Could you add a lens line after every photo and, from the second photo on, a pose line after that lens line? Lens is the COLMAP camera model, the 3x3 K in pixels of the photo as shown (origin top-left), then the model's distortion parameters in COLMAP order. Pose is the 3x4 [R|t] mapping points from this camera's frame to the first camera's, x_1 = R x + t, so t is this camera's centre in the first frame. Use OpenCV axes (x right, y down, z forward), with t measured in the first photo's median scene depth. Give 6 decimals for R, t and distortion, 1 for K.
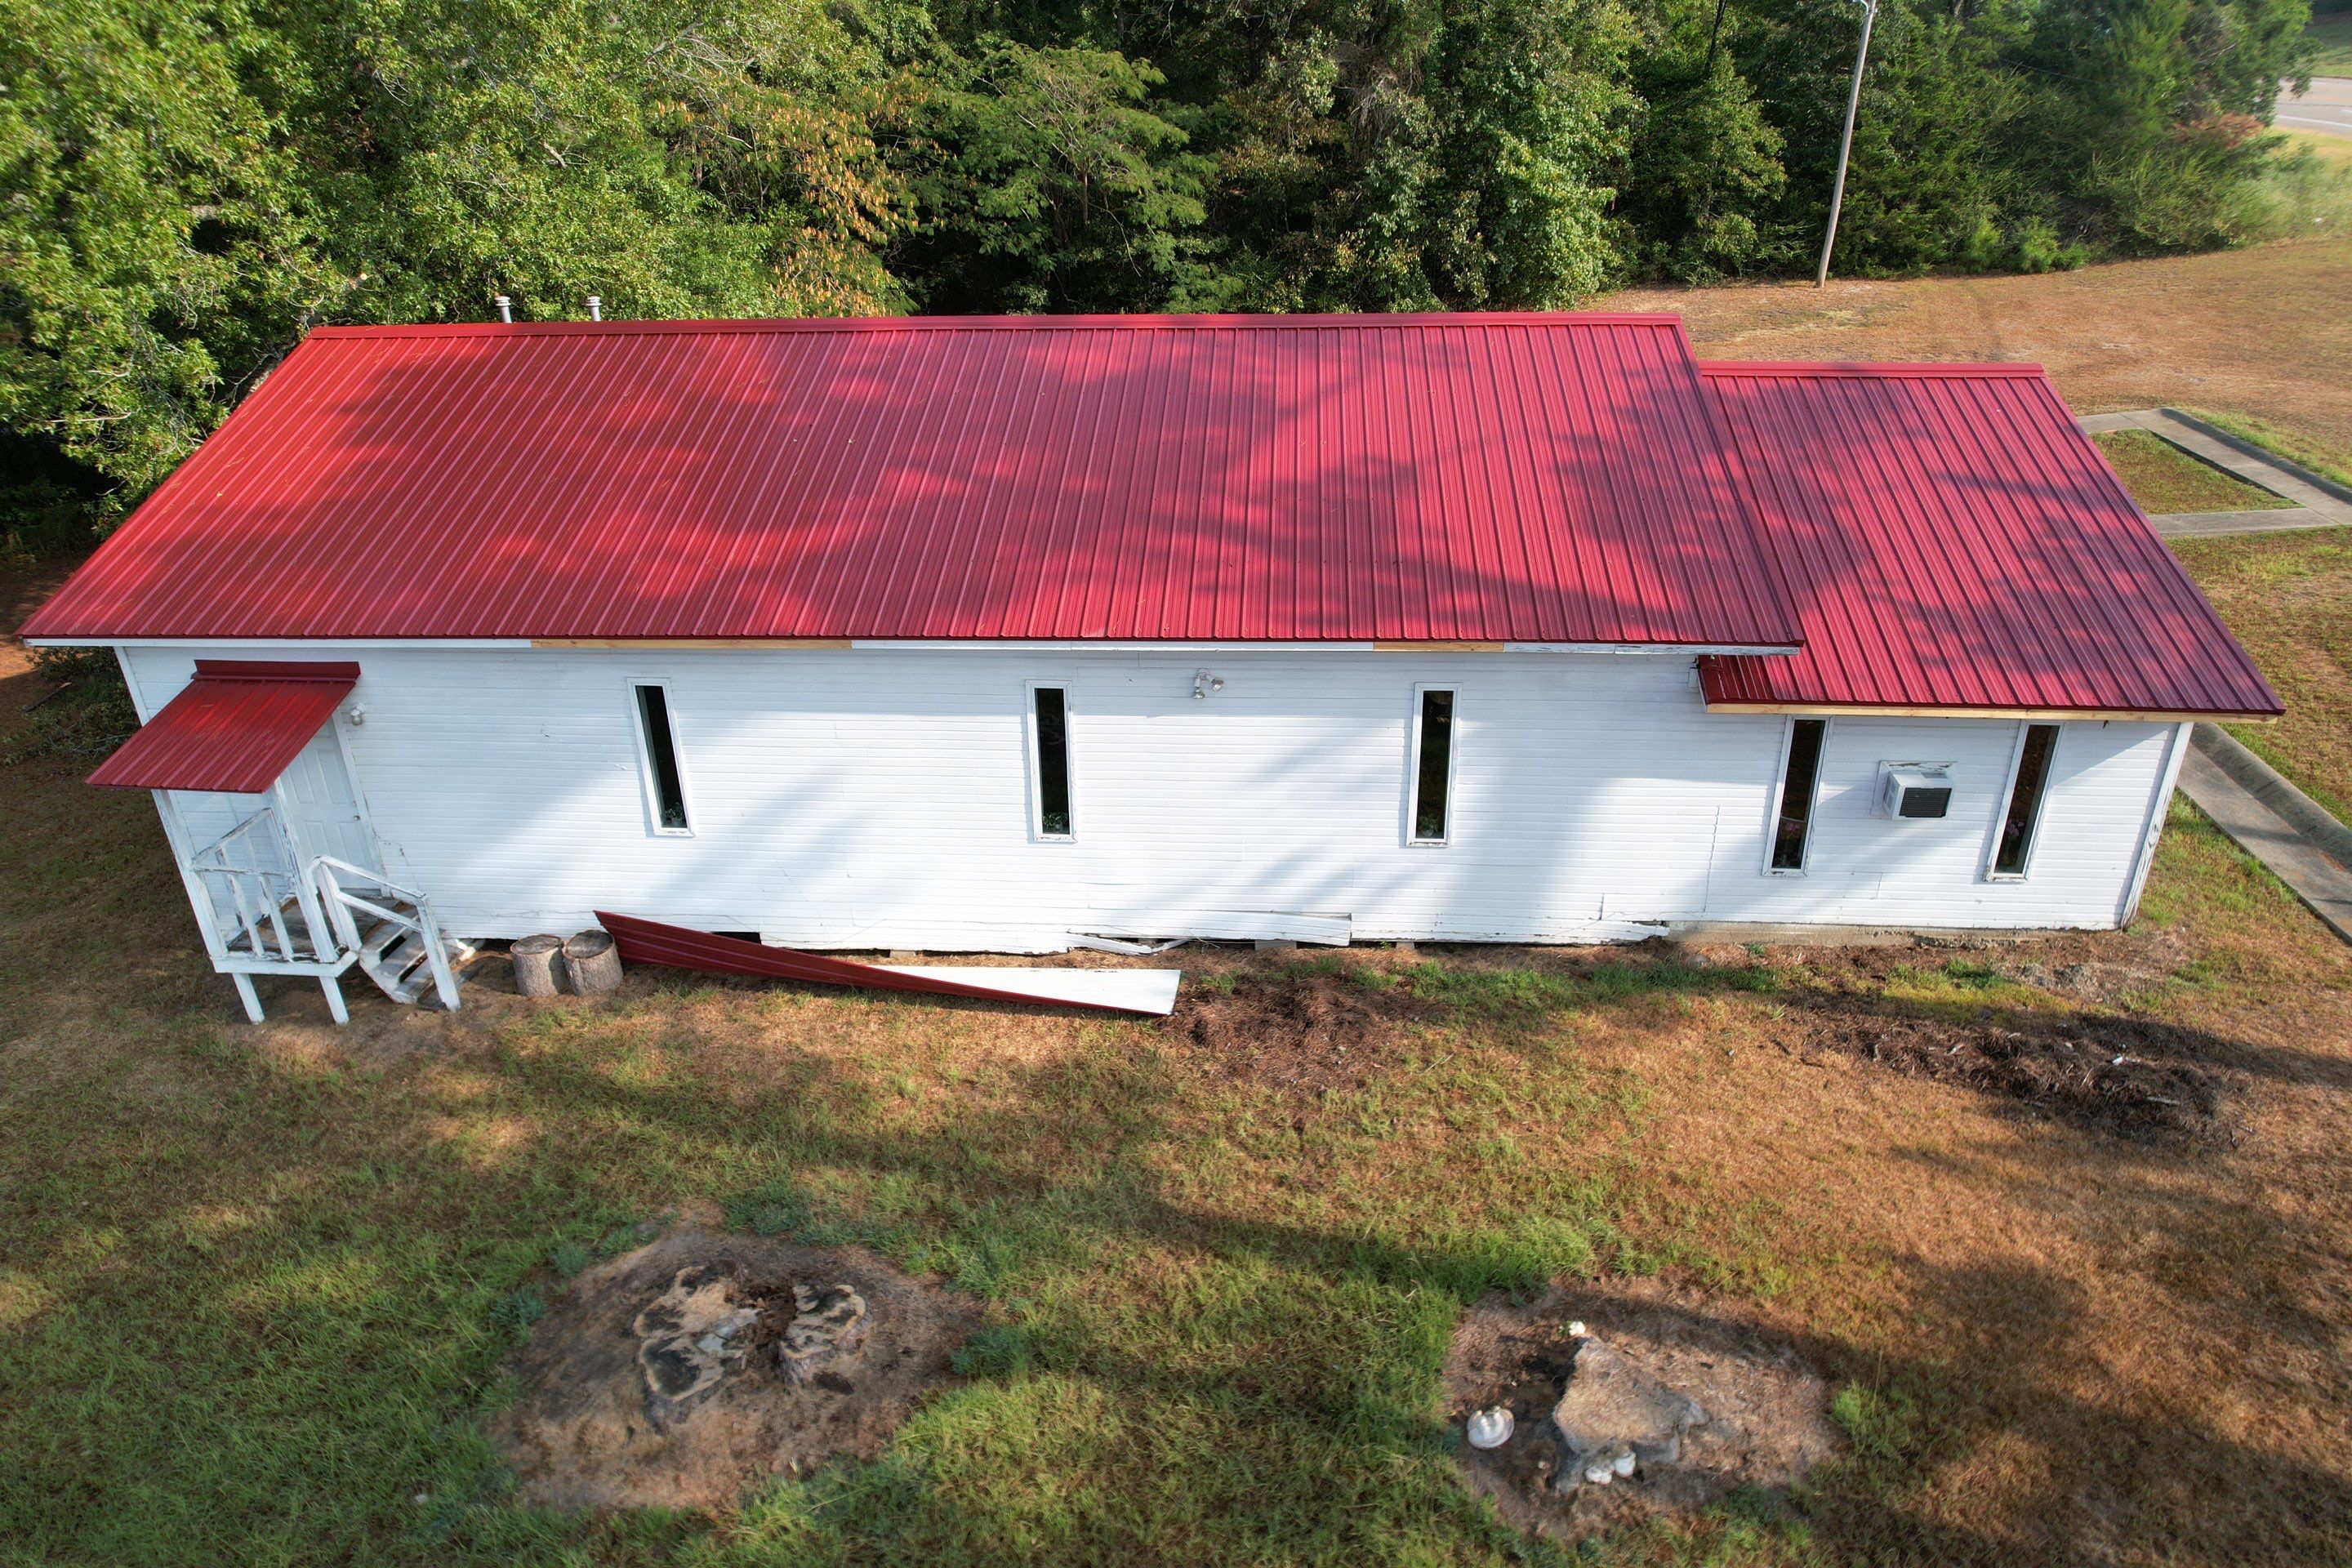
lens RADIAL K [[1512.7, 0, 1182.8], [0, 1512.7, 752.8], [0, 0, 1]] dist [-0.080079, 0.080201]
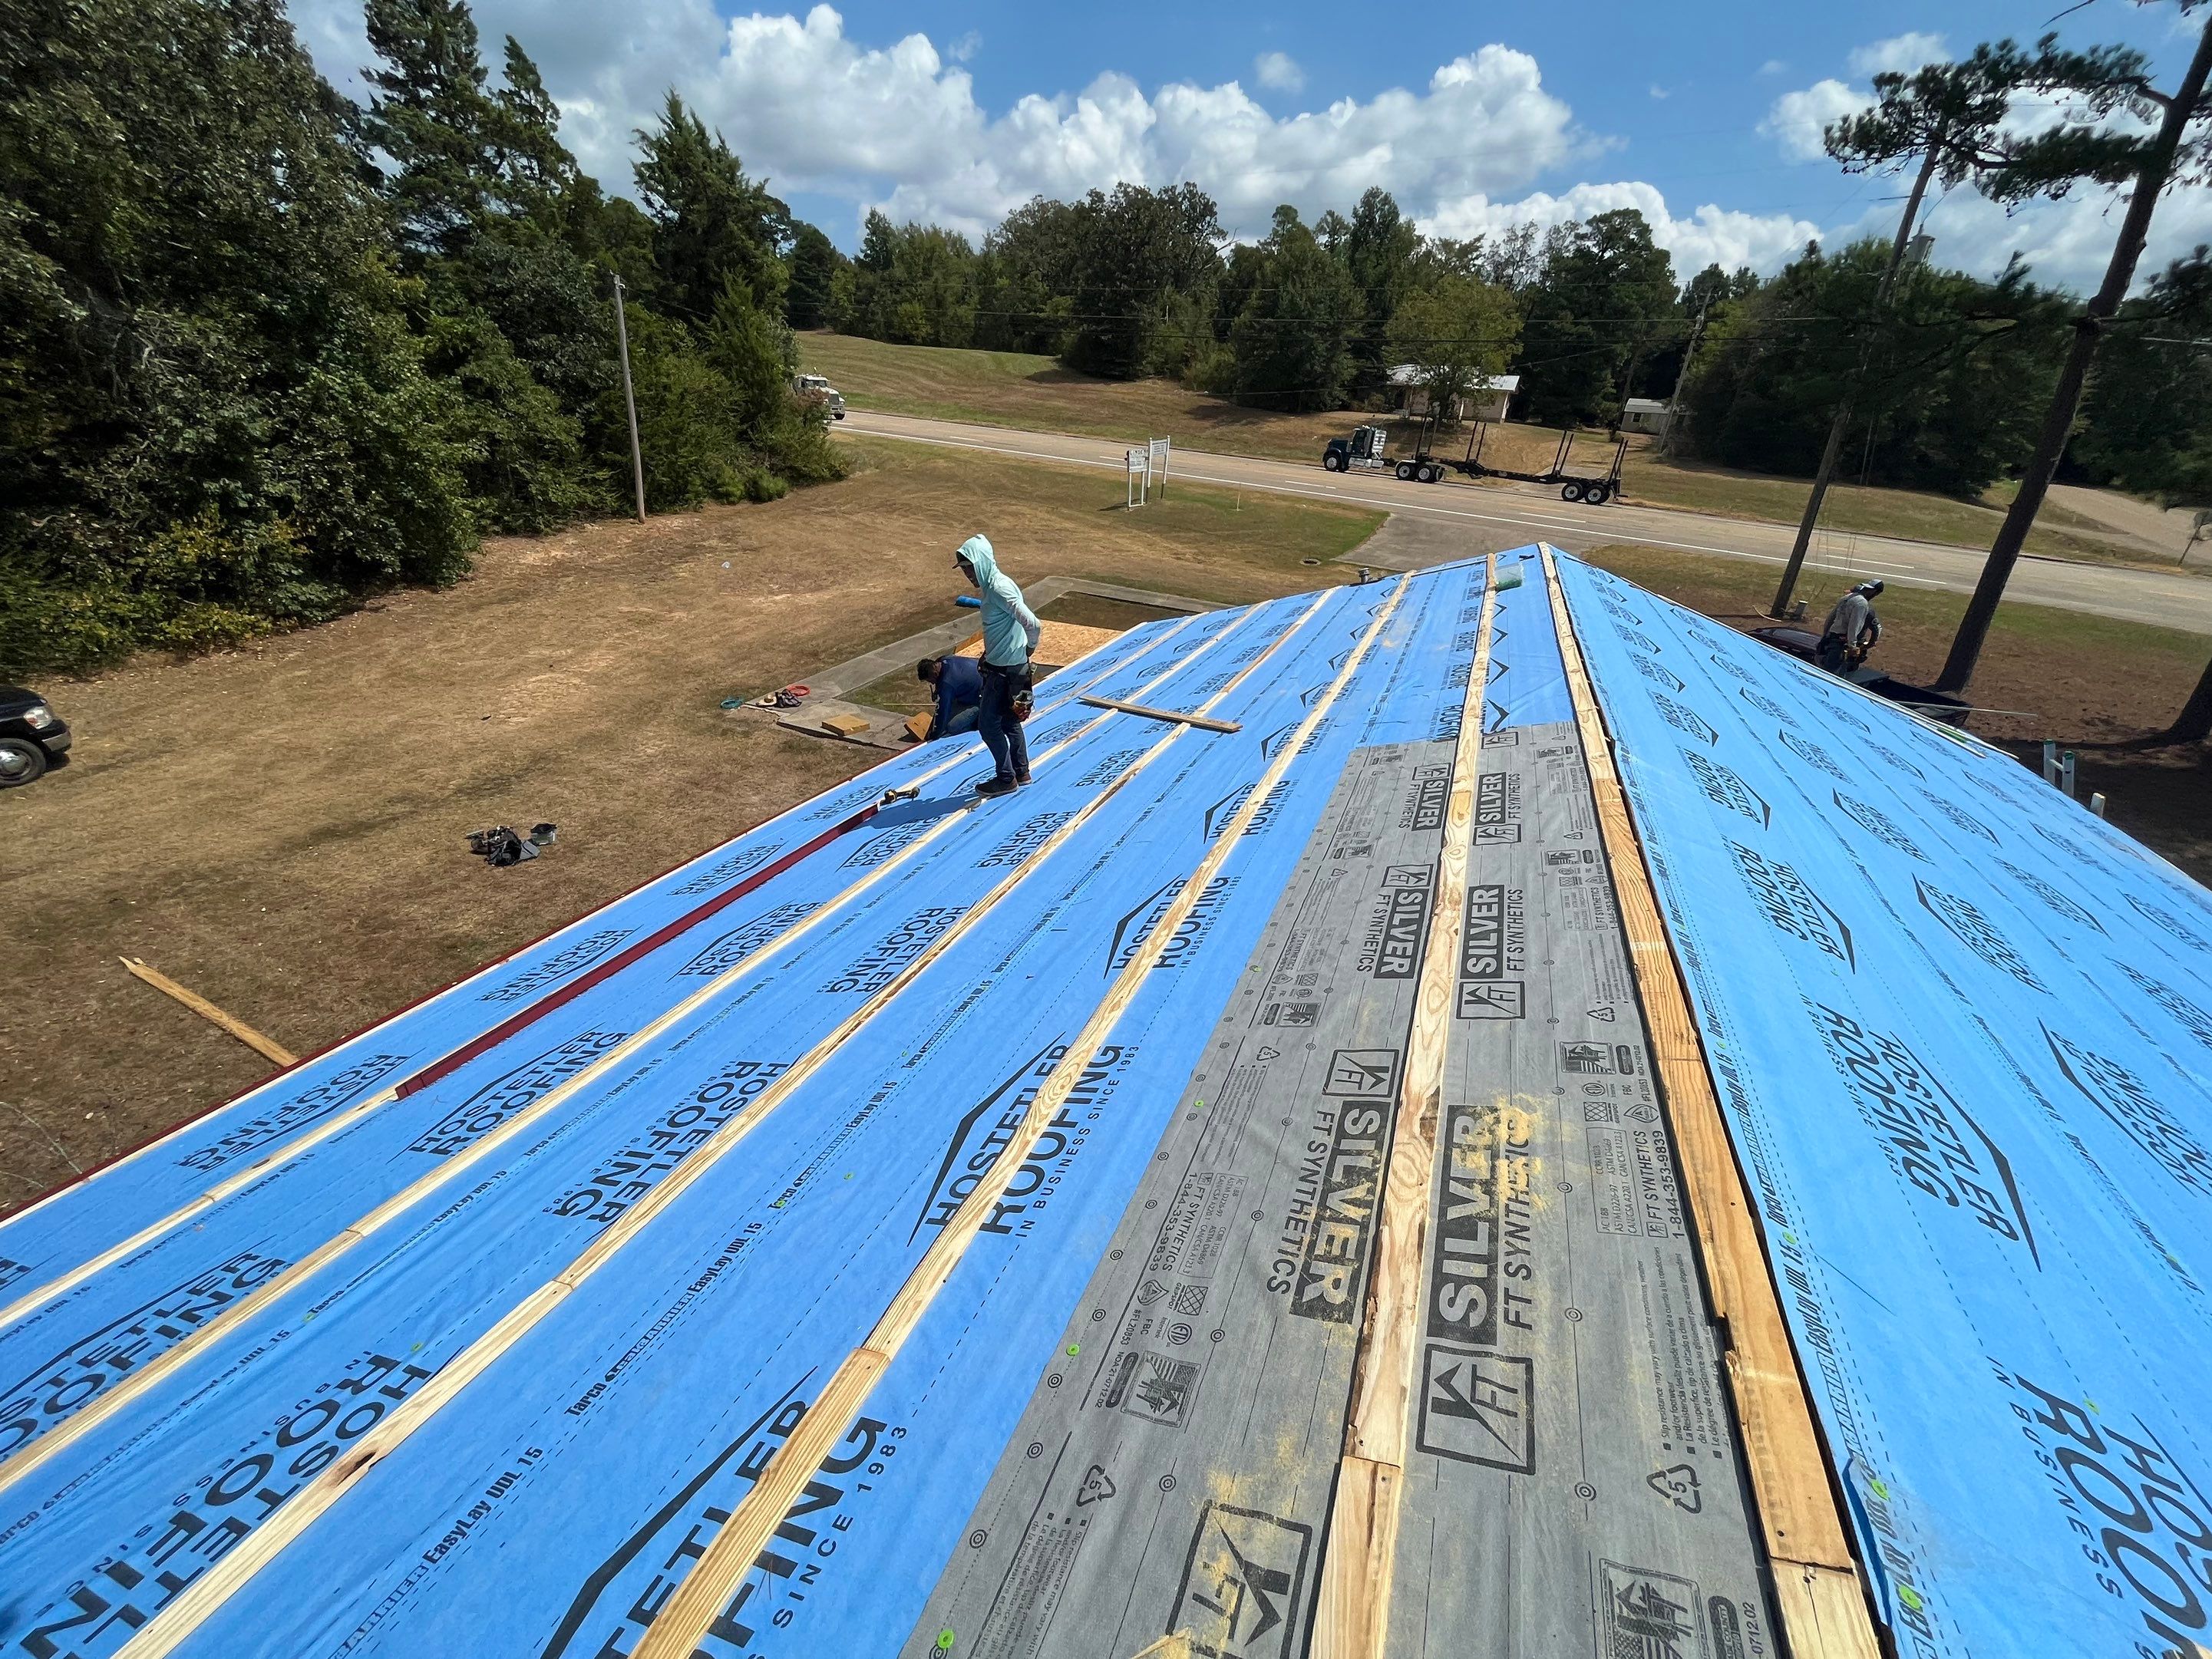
lens RADIAL K [[903.7, 0, 1105.2], [0, 903.7, 824.1], [0, 0, 1]] dist [0.000946, -0.000382]
pose [[0.316226, -0.370370, 0.873400, -0.196002], [0.344187, 0.902706, 0.258180, -0.162588], [-0.884045, 0.218969, 0.412936, 0.443280]]
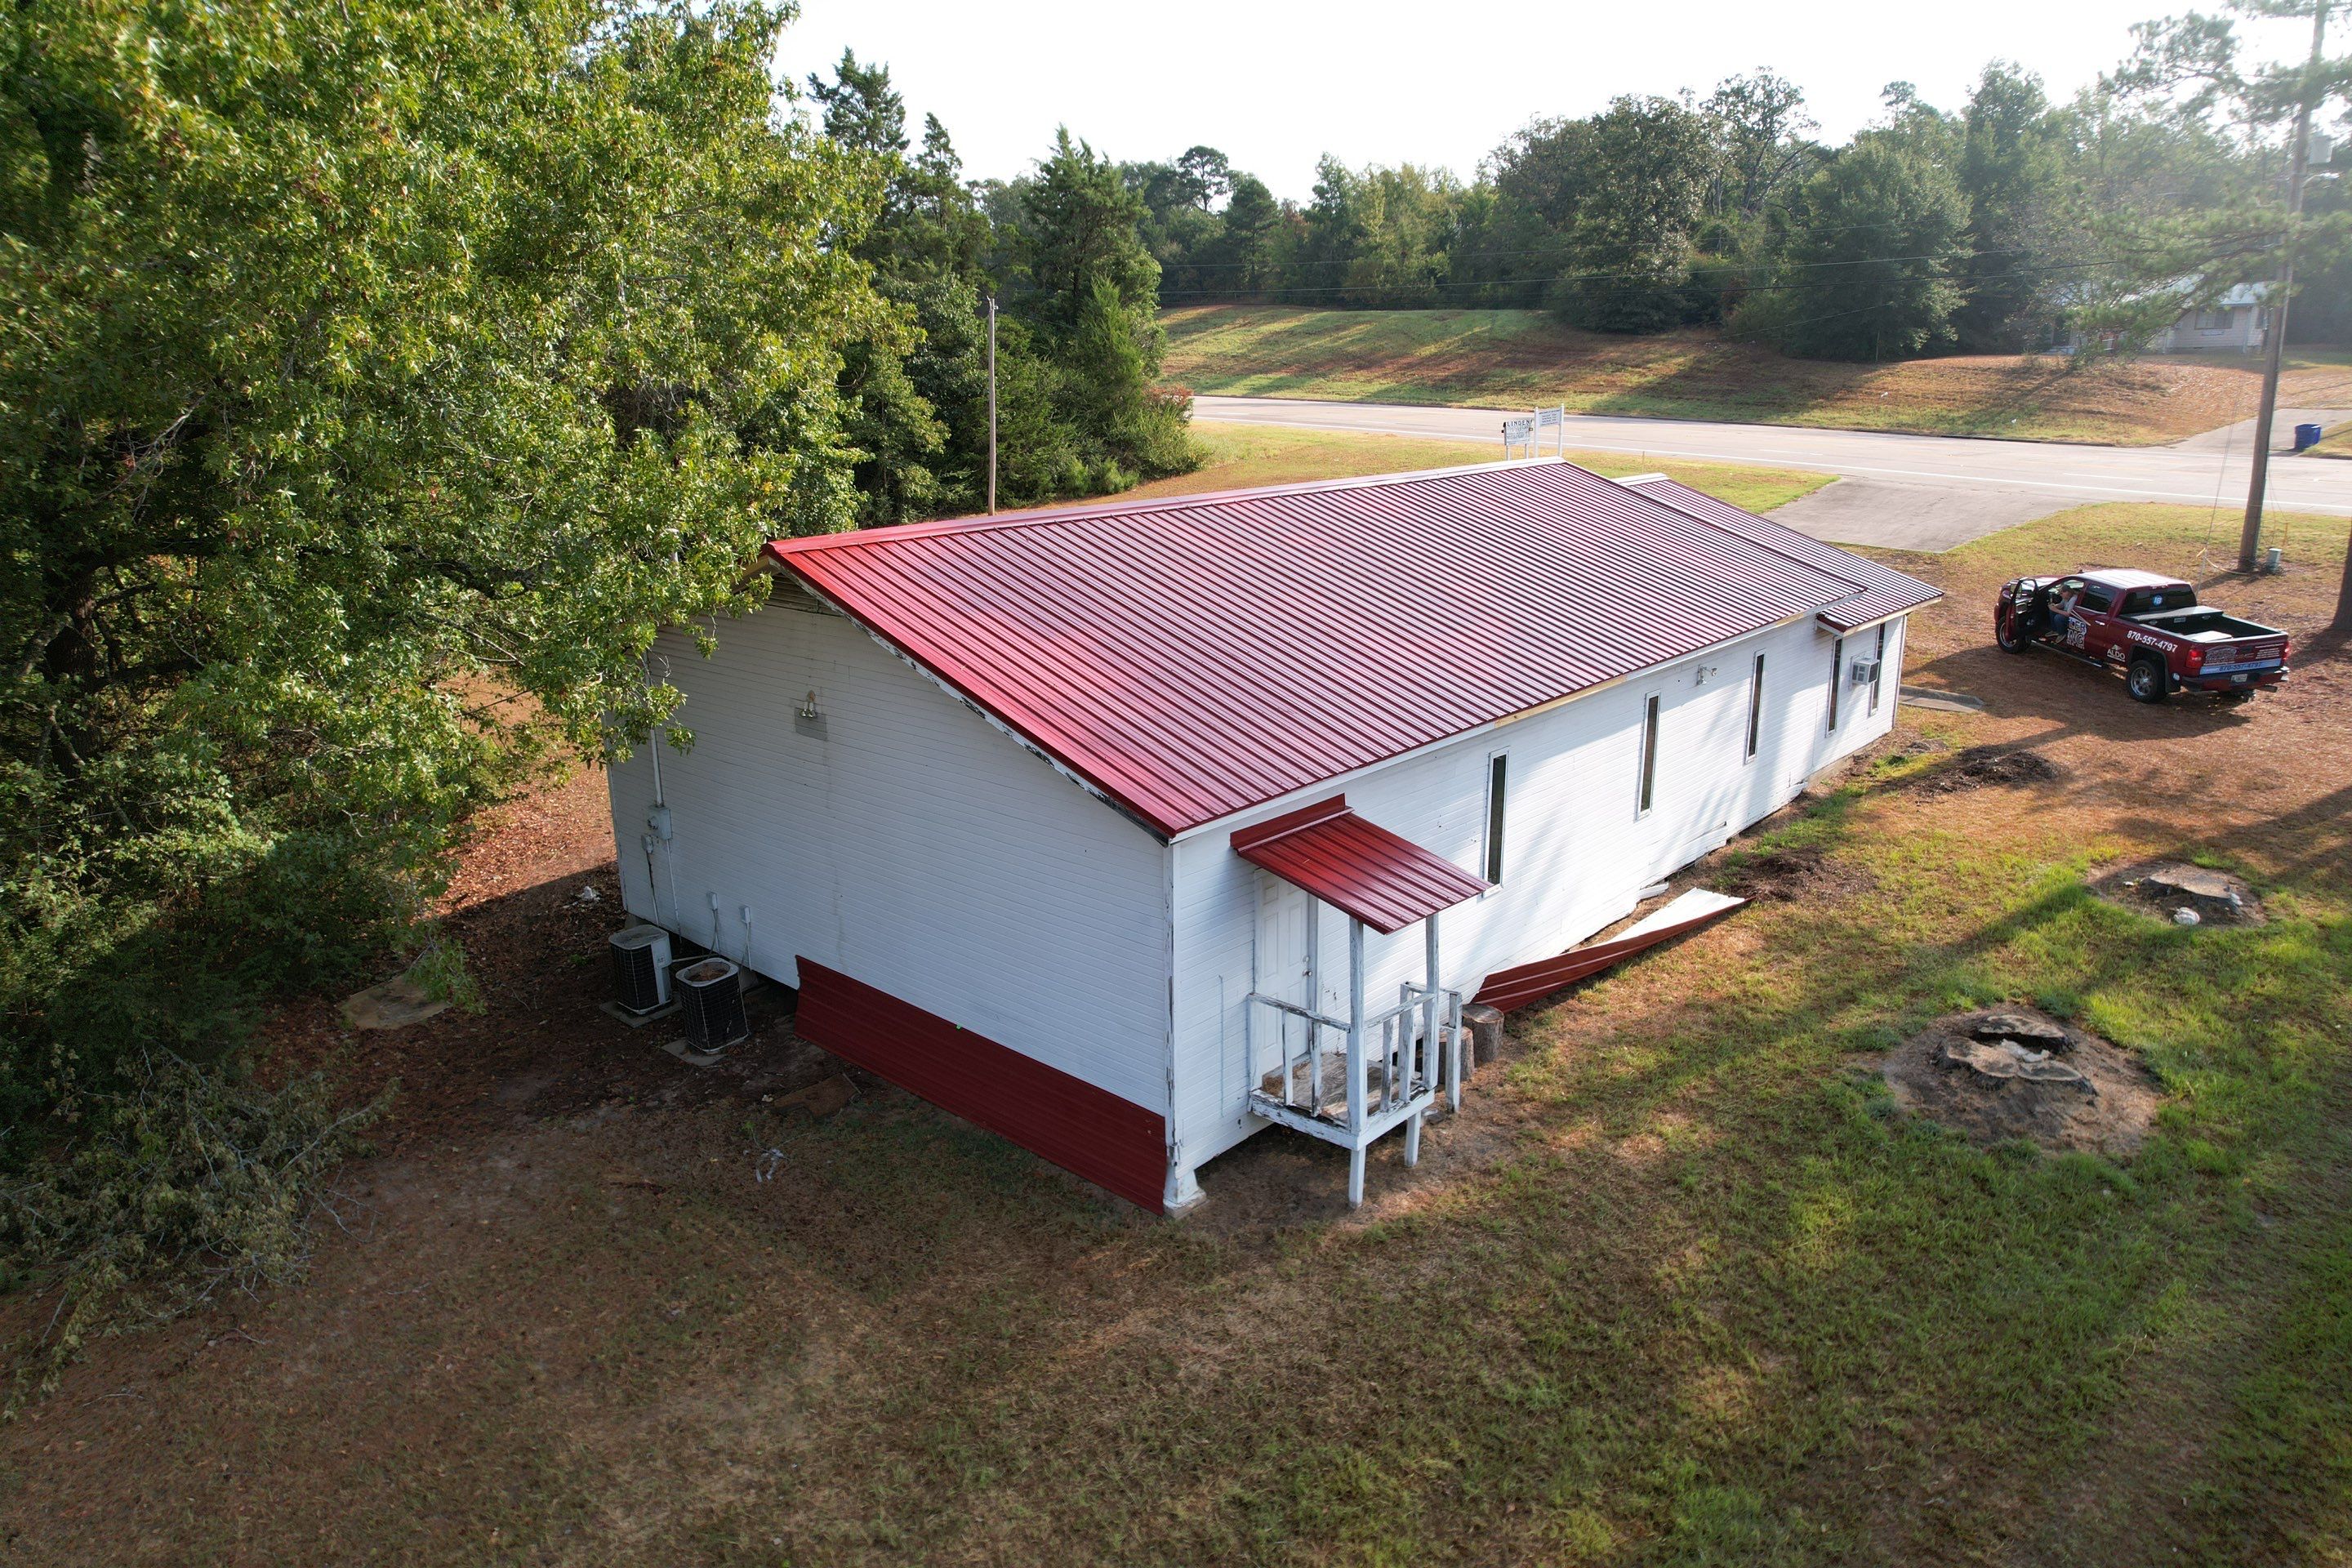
lens RADIAL K [[1519.6, 0, 1178.9], [0, 1519.6, 741.4], [0, 0, 1]] dist [-0.031493, -0.000296]
pose [[0.617744, -0.182861, 0.764823, -0.498000], [0.336935, 0.940338, -0.047316, -0.029264], [-0.710540, 0.286925, 0.642501, 0.145177]]
